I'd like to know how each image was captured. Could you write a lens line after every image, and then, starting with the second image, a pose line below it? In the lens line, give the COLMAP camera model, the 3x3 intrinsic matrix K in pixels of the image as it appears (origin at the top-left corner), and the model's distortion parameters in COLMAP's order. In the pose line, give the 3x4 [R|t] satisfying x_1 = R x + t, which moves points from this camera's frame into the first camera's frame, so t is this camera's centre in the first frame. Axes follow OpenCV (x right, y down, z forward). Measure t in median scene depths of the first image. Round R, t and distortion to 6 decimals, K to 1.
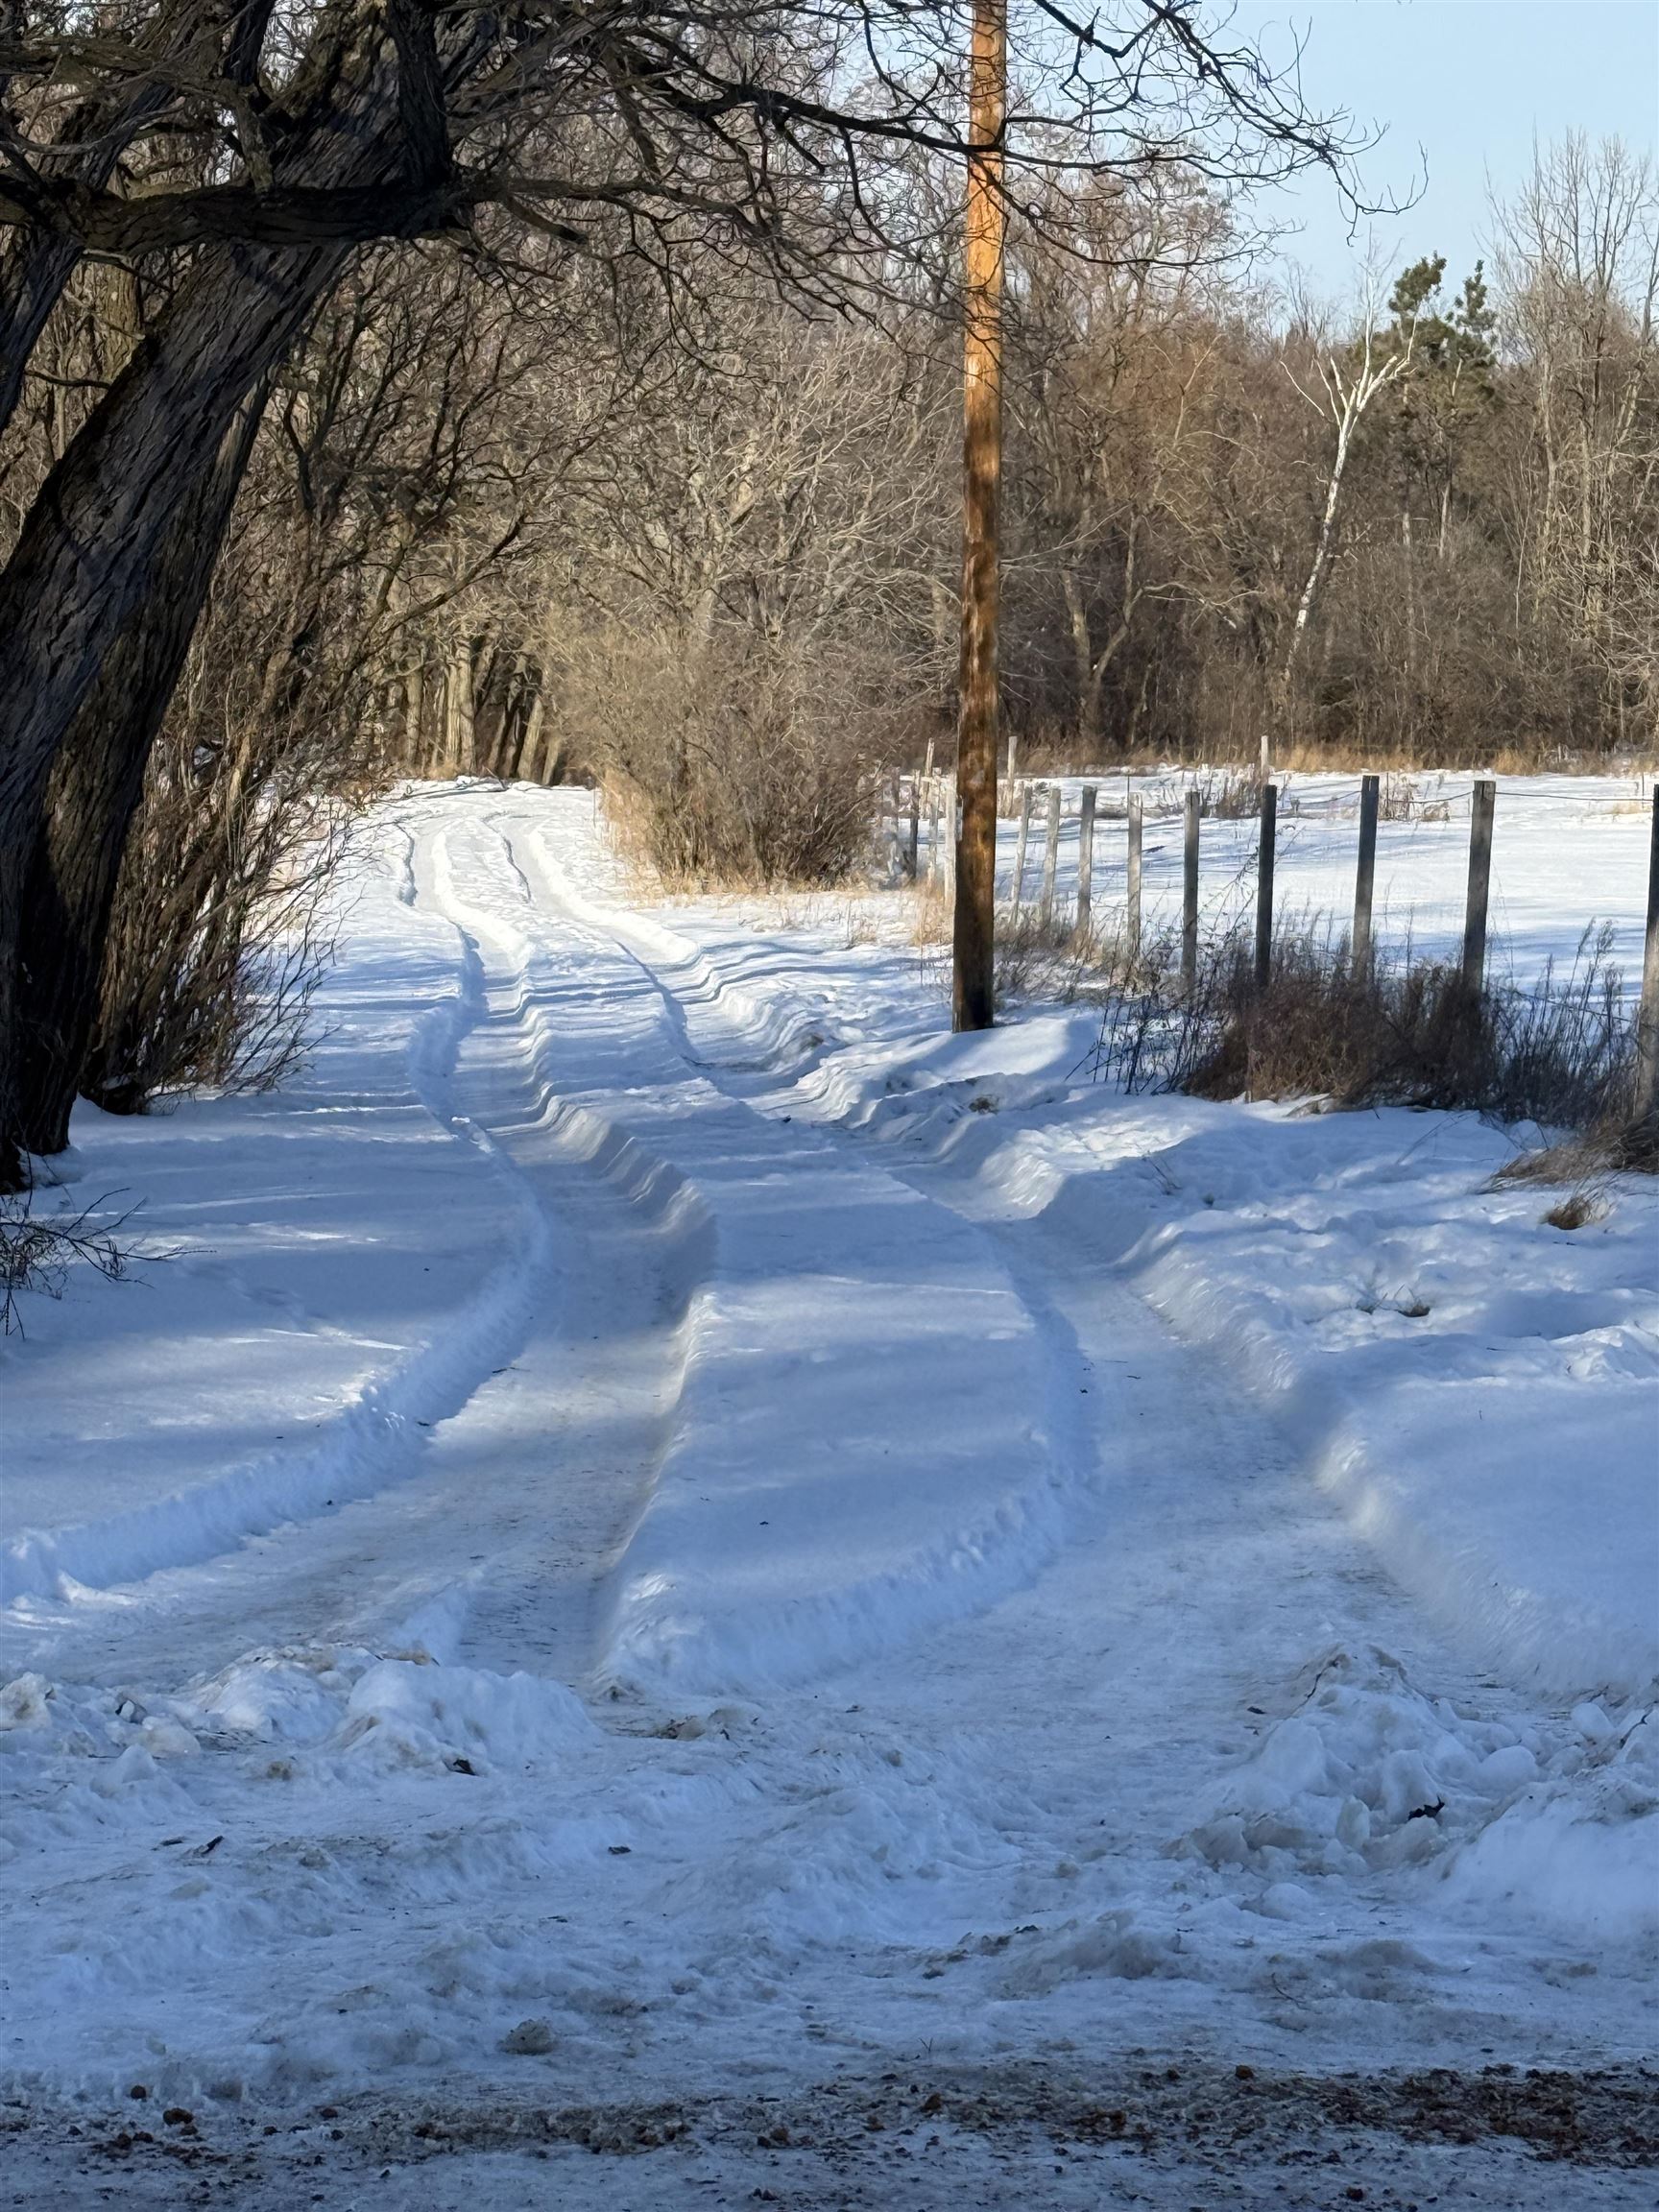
lens RADIAL K [[5849.7, 0, 822.7], [0, 5849.7, 1099.4], [0, 0, 1]] dist [0.292107, 0.000000]
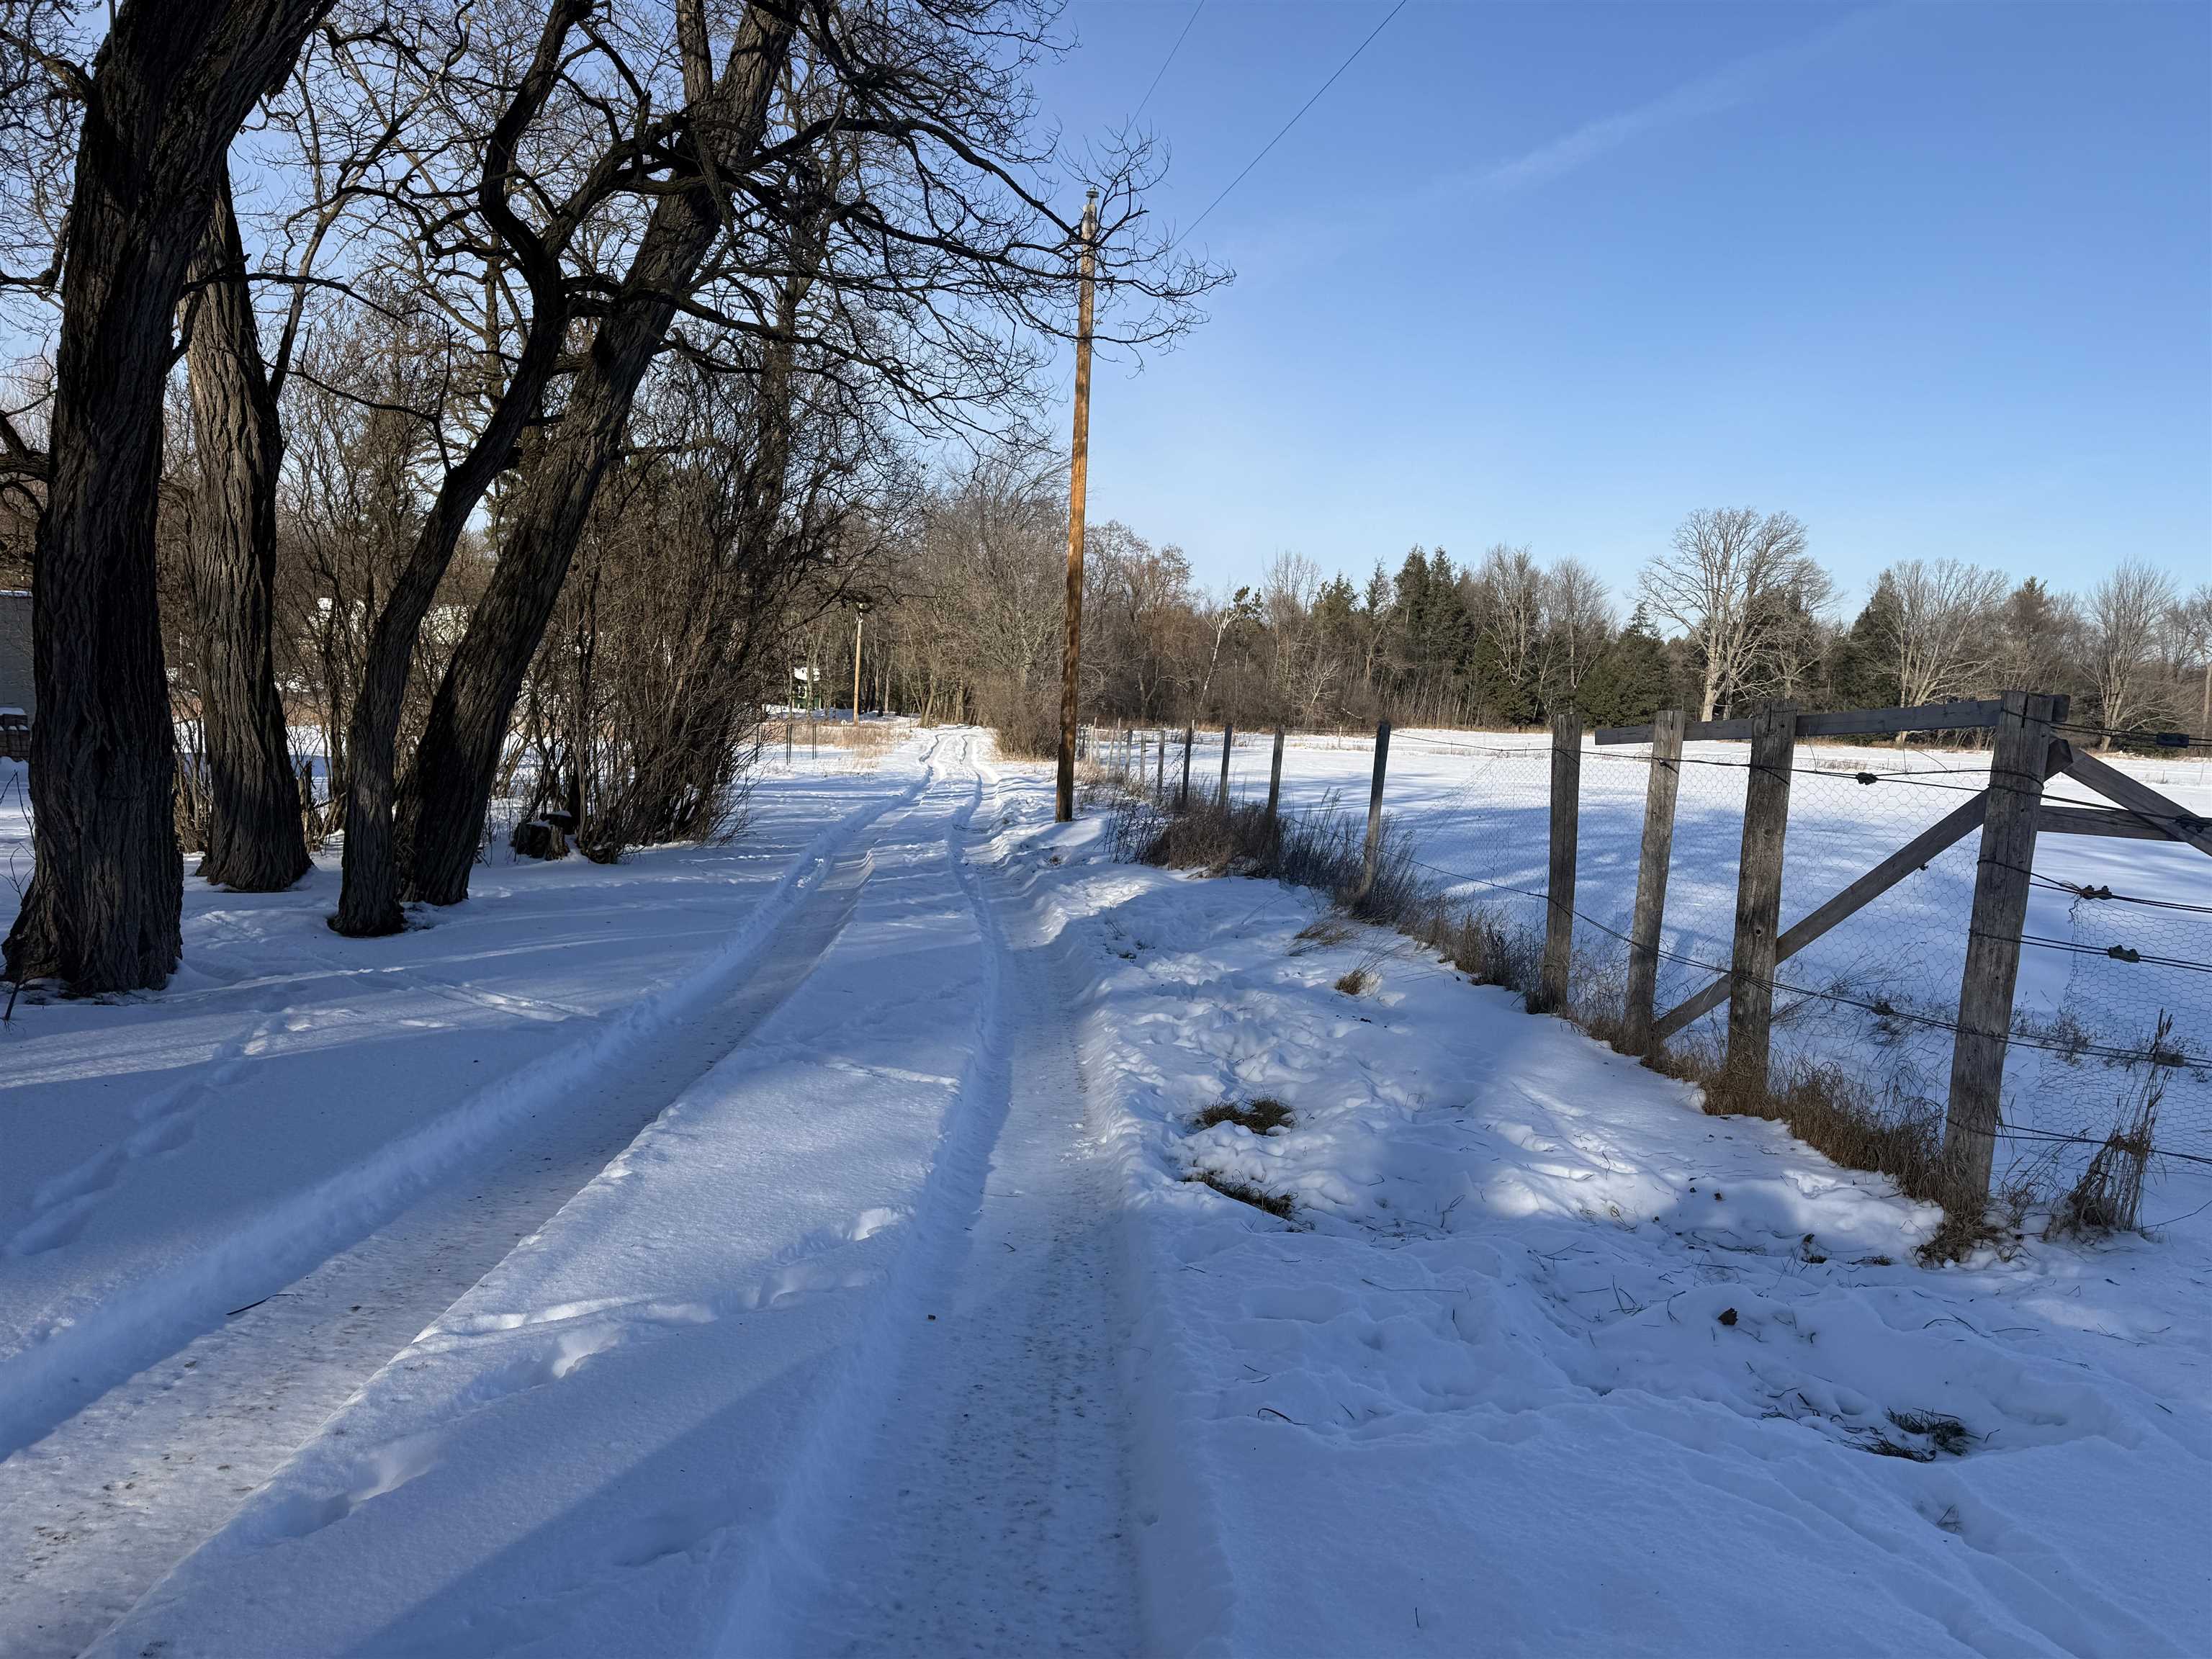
lens RADIAL K [[1538.5, 0, 1101.1], [0, 1538.5, 852.0], [0, 0, 1]] dist [0.023044, -0.018862]
pose [[0.999263, 0.034391, 0.017039, 0.023875], [-0.034786, 0.999119, 0.023461, -0.011490], [-0.016217, -0.024036, 0.999580, 0.279836]]
